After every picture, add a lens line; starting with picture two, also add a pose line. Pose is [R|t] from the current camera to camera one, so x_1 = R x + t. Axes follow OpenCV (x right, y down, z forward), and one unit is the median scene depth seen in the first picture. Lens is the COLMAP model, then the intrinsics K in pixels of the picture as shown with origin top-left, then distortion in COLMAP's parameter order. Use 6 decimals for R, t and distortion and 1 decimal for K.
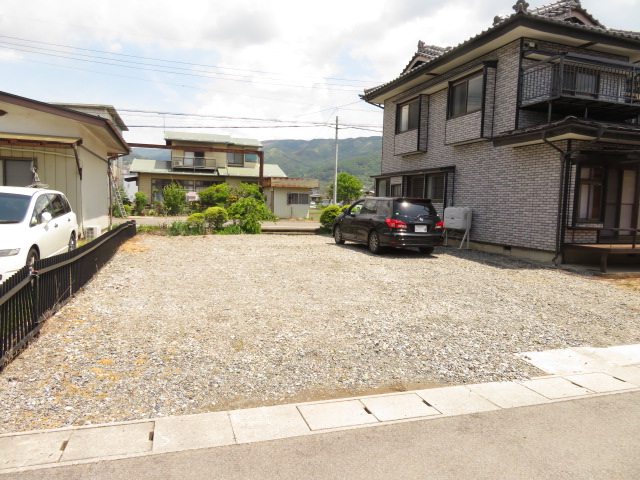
lens RADIAL K [[456.1, 0, 320.0], [0, 456.1, 240.0], [0, 0, 1]] dist [-0.007926, 0.003681]
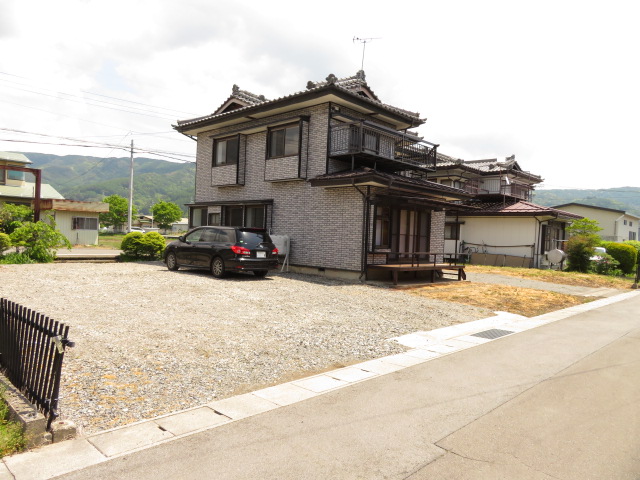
lens RADIAL K [[456.1, 0, 320.0], [0, 456.1, 240.0], [0, 0, 1]] dist [-0.007926, 0.003681]
pose [[0.882942, 0.002986, 0.469472, -0.168389], [0.023586, 0.998435, -0.050710, 0.000329], [-0.468888, 0.055847, 0.881490, -0.077279]]
